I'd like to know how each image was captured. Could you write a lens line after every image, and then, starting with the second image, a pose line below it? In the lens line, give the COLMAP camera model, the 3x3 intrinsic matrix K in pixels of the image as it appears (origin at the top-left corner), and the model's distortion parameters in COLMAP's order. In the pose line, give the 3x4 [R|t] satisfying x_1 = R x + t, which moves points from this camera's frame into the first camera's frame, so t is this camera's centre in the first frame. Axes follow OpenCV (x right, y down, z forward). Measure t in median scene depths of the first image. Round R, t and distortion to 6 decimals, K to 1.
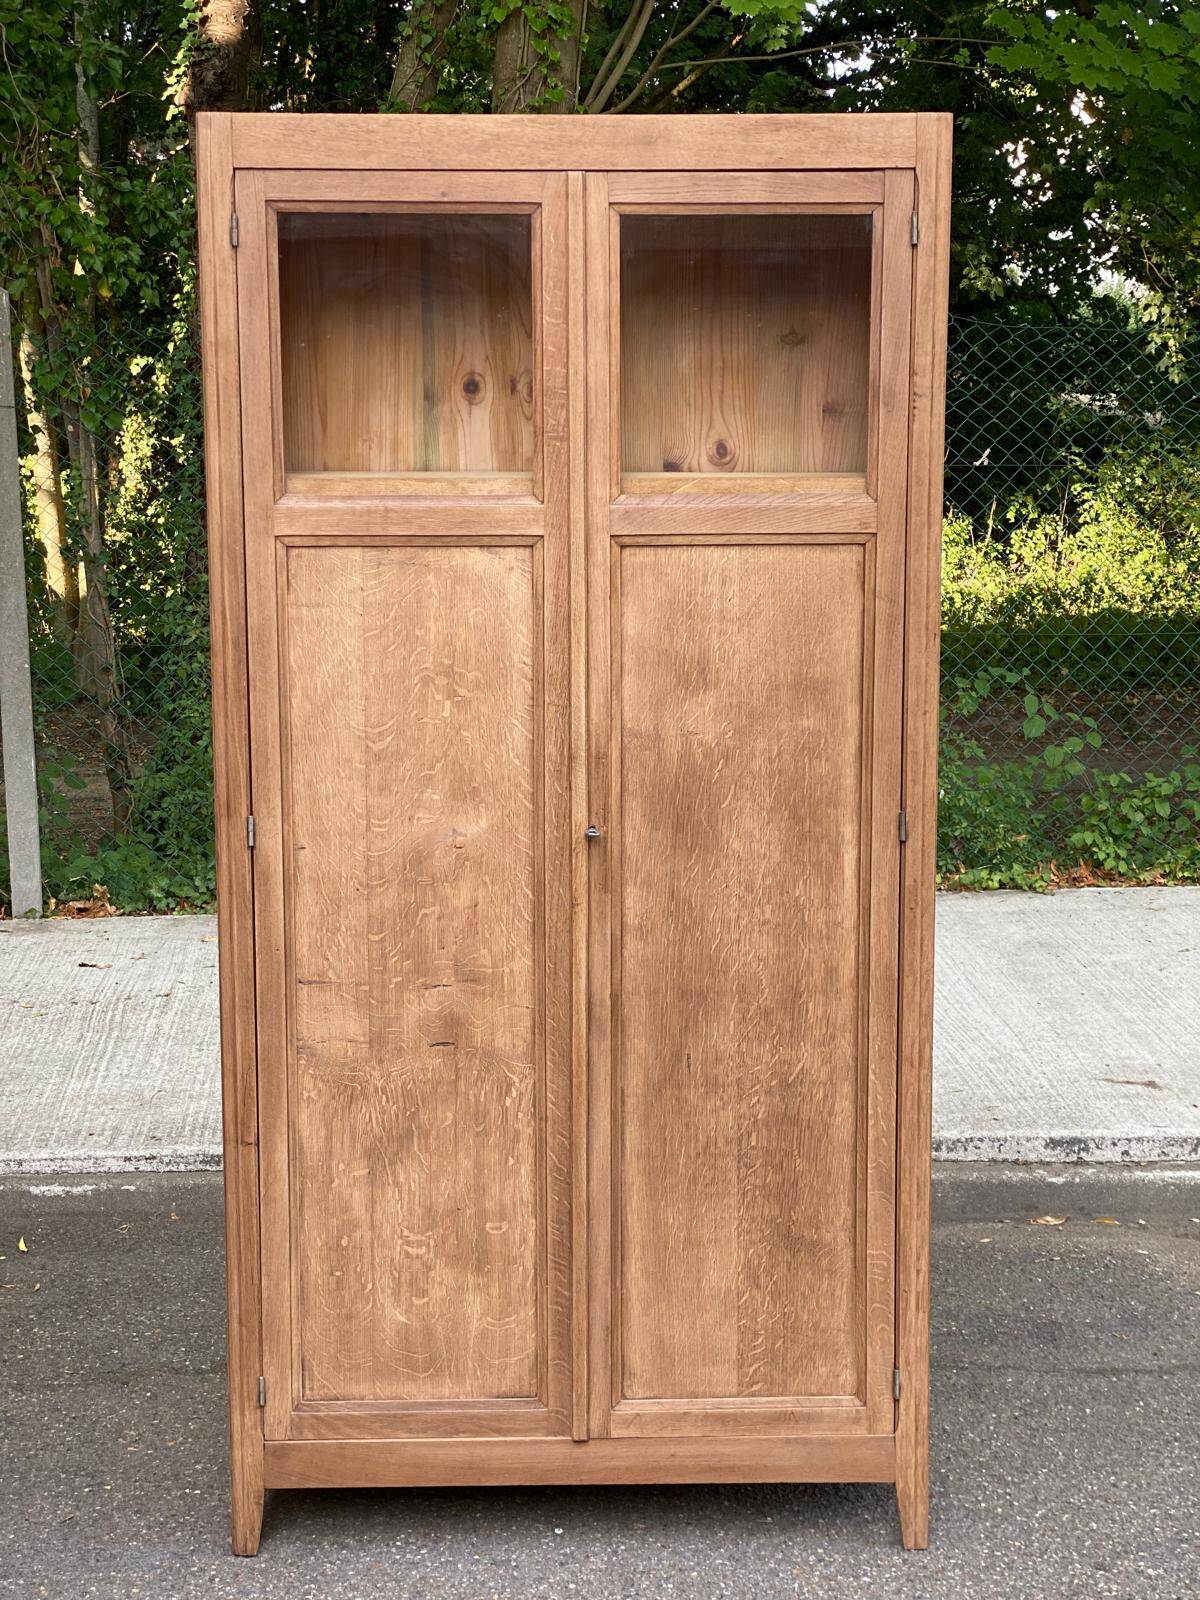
lens RADIAL K [[2384.8, 0, 608.9], [0, 2384.8, 800.4], [0, 0, 1]] dist [0.124488, 0.000000]
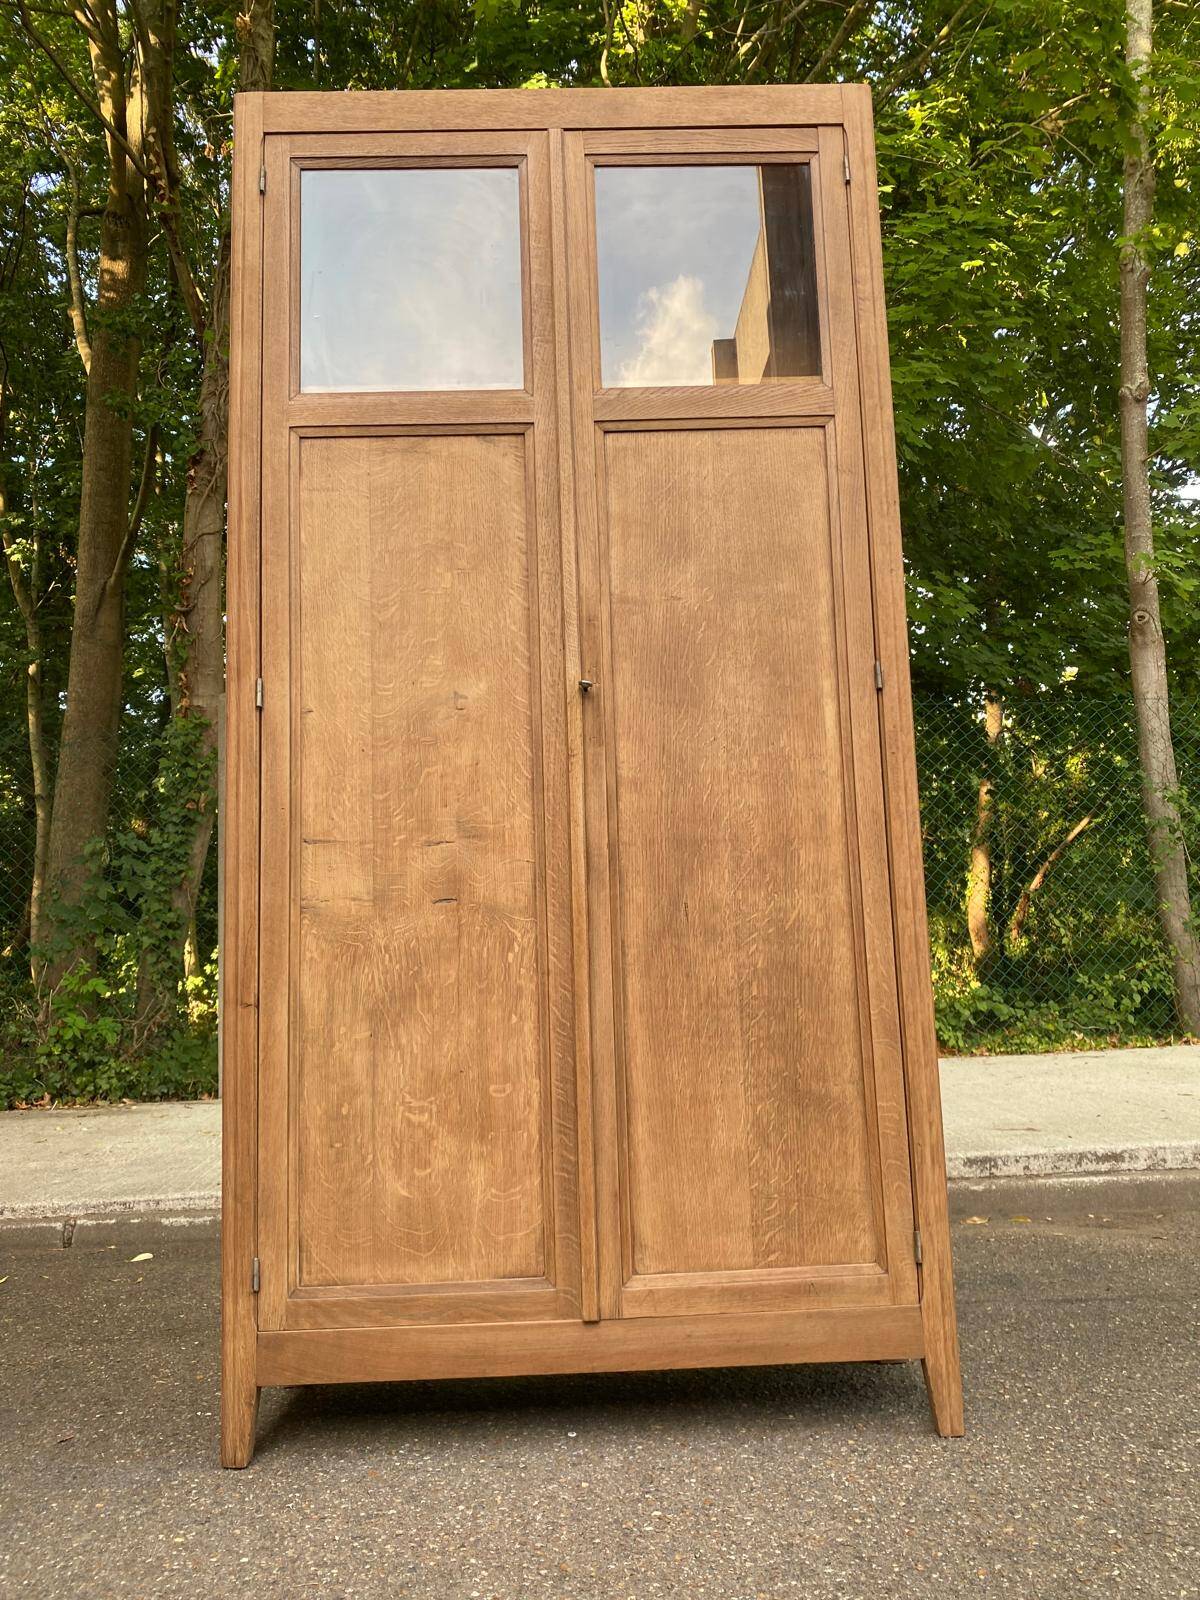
lens RADIAL K [[1222.2, 0, 619.4], [0, 1222.2, 804.9], [0, 0, 1]] dist [0.030462, -0.042752]
pose [[0.999466, -0.032473, 0.003739, 0.004276], [0.032208, 0.958846, -0.282093, 0.212183], [0.005575, 0.282063, 0.959380, 0.489595]]
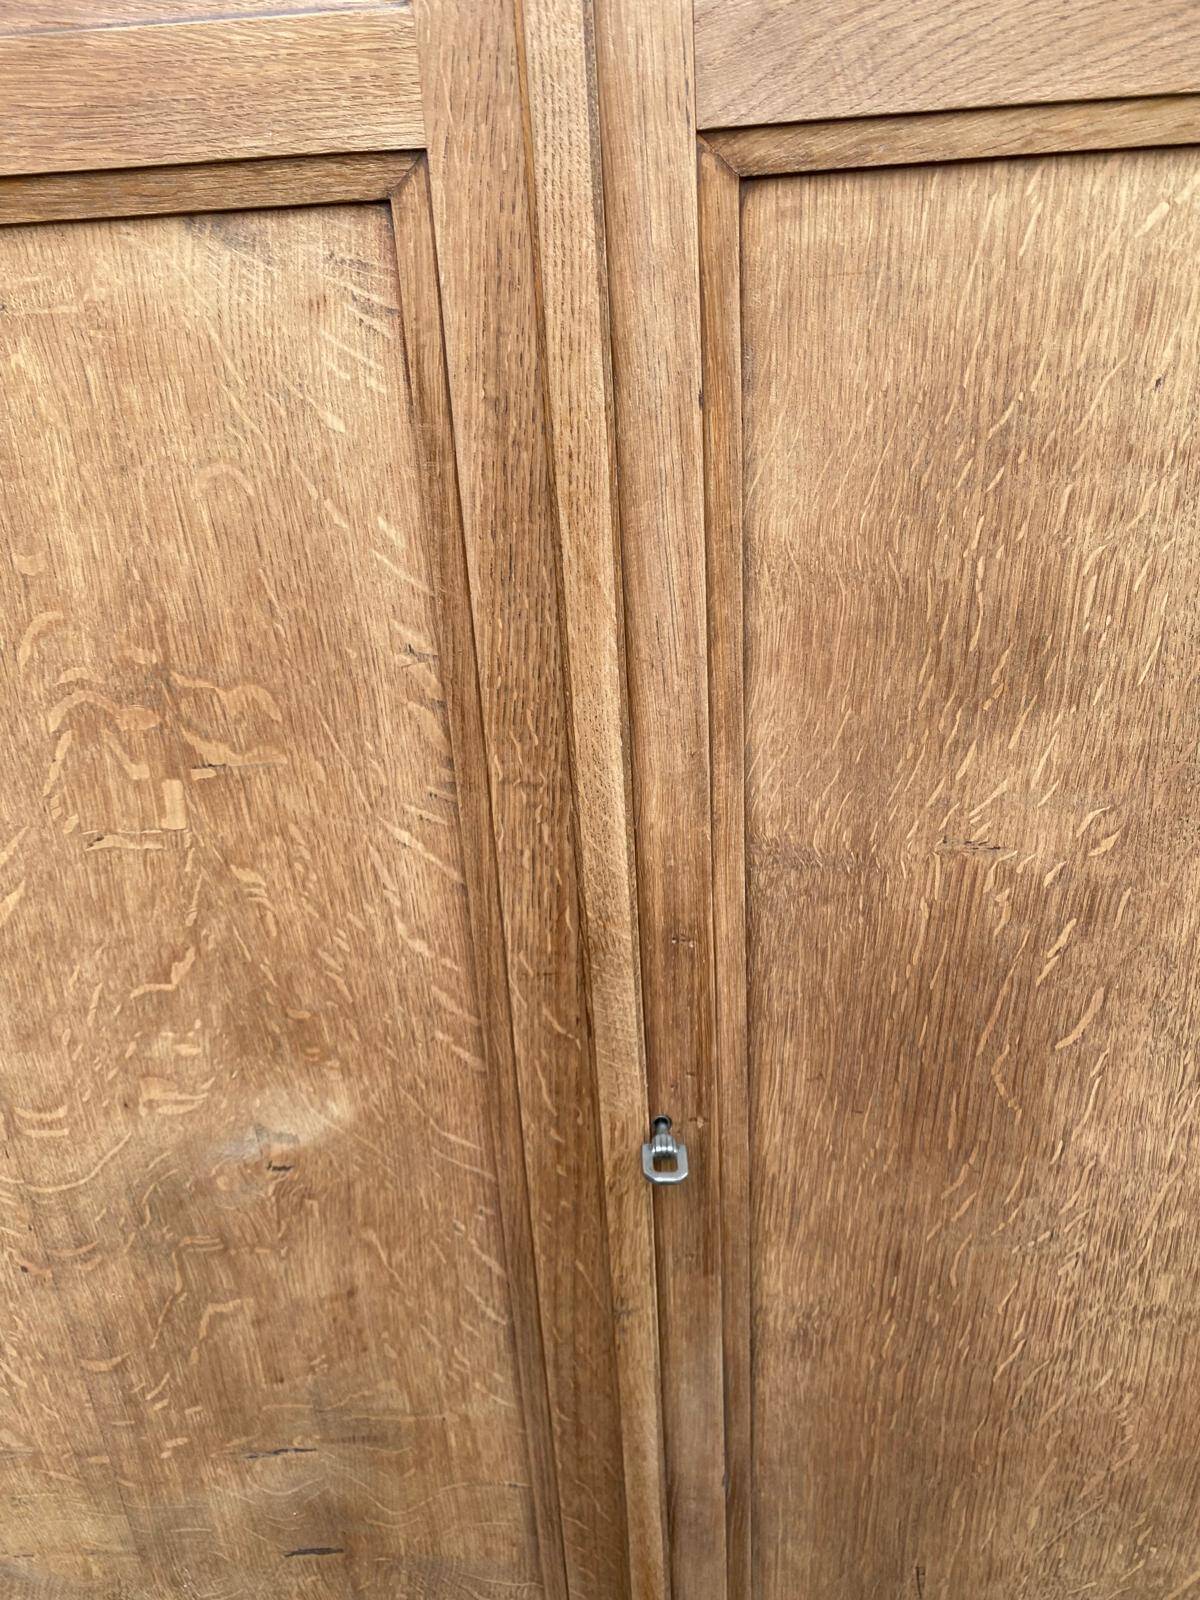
lens RADIAL K [[1222.2, 0, 593.9], [0, 1222.2, 787.7], [0, 0, 1]] dist [0.030462, -0.042752]
pose [[0.997624, -0.034631, -0.059559, -0.004701], [0.049058, 0.964041, 0.261187, -0.077284], [0.048372, -0.263488, 0.963449, 0.834094]]
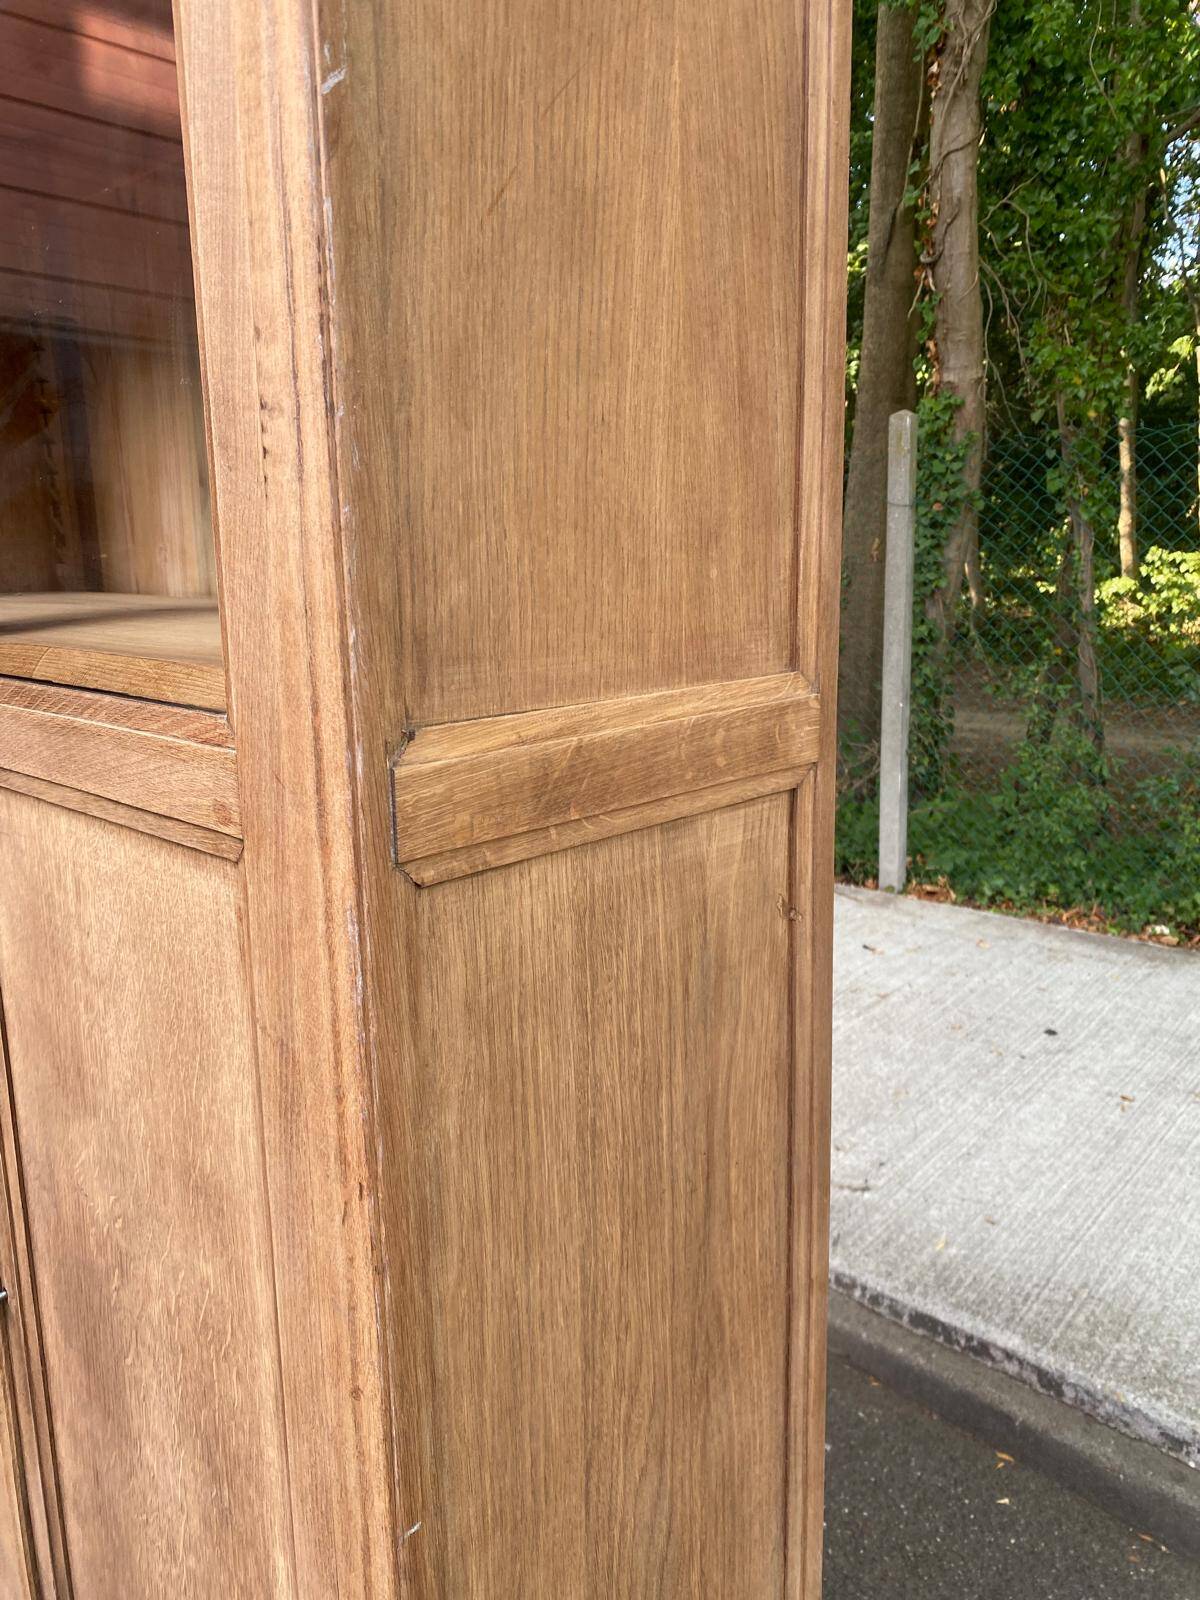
lens RADIAL K [[1222.2, 0, 601.9], [0, 1222.2, 788.7], [0, 0, 1]] dist [0.030462, -0.042752]
pose [[0.698606, 0.137417, -0.702187, 0.257993], [-0.092374, 0.990493, 0.101934, -0.136753], [0.709519, -0.006348, 0.704658, 0.888109]]
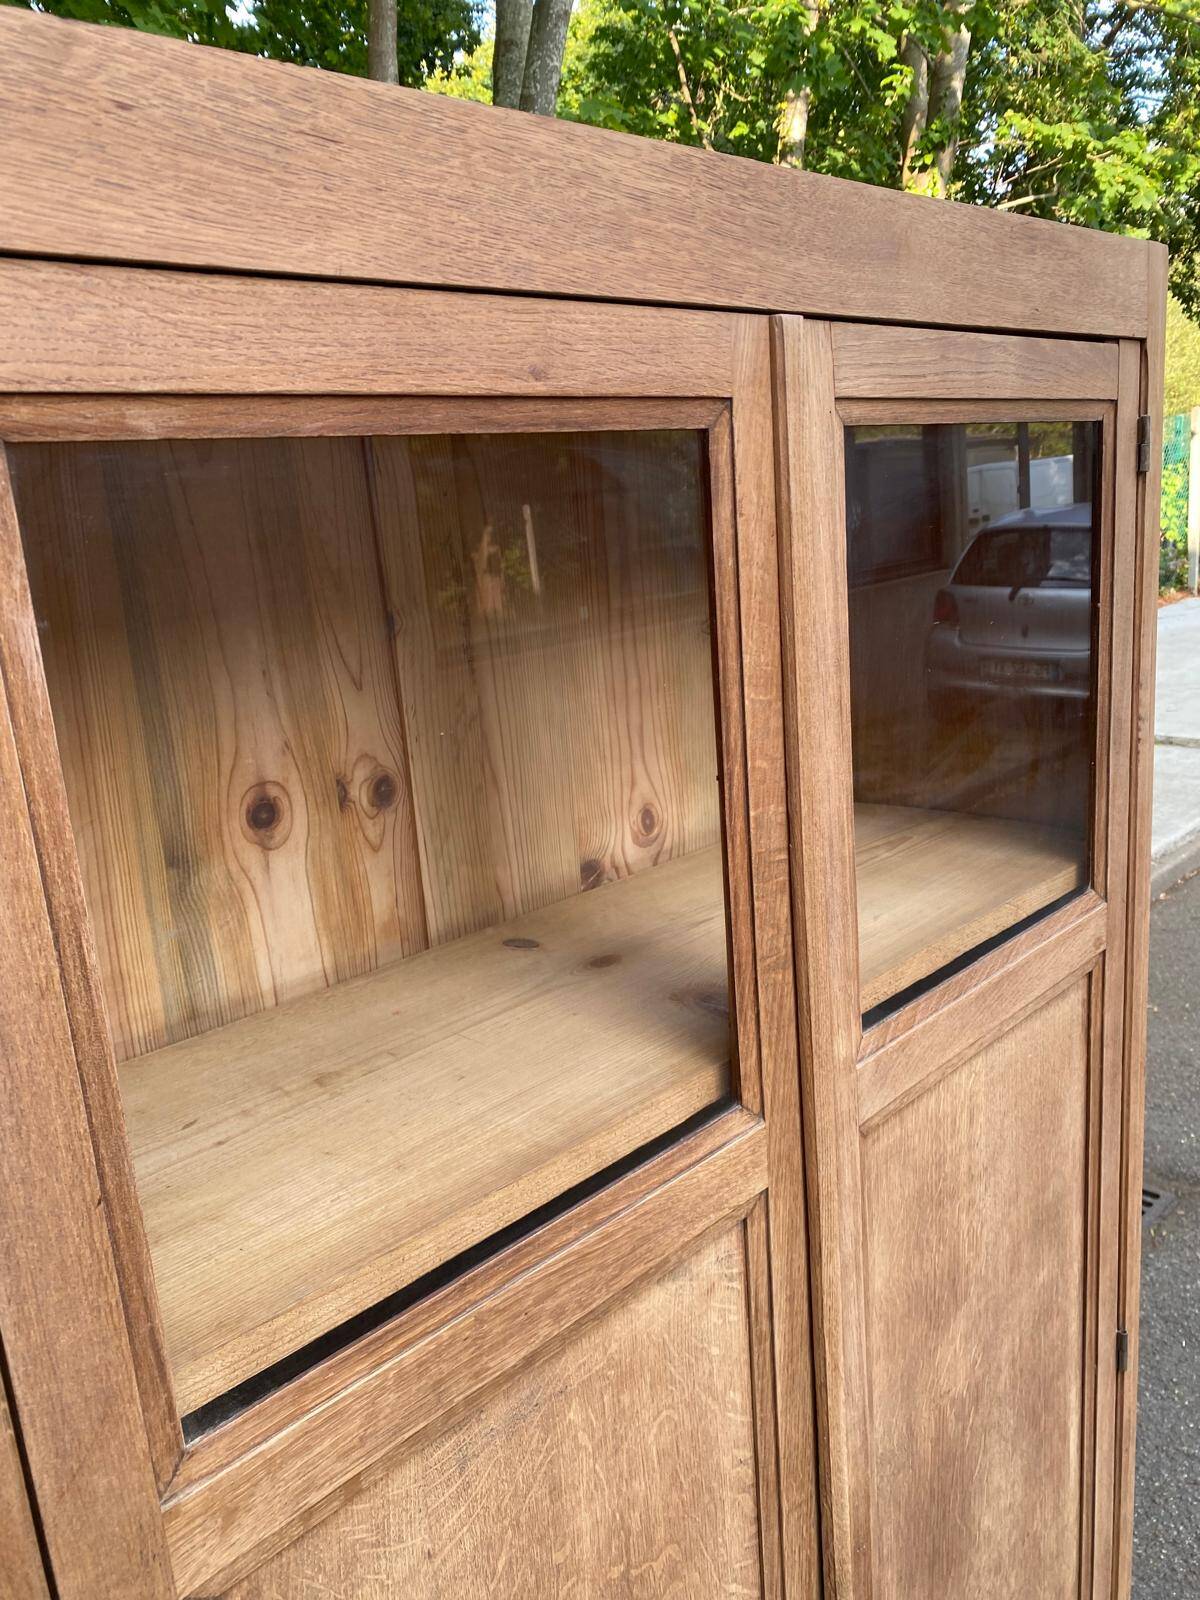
lens RADIAL K [[1222.2, 0, 592.9], [0, 1222.2, 798.0], [0, 0, 1]] dist [0.030462, -0.042752]
pose [[0.729654, -0.211351, 0.650335, -0.171532], [0.174468, 0.977101, 0.121799, -0.203637], [-0.661185, 0.024591, 0.749819, 0.826798]]
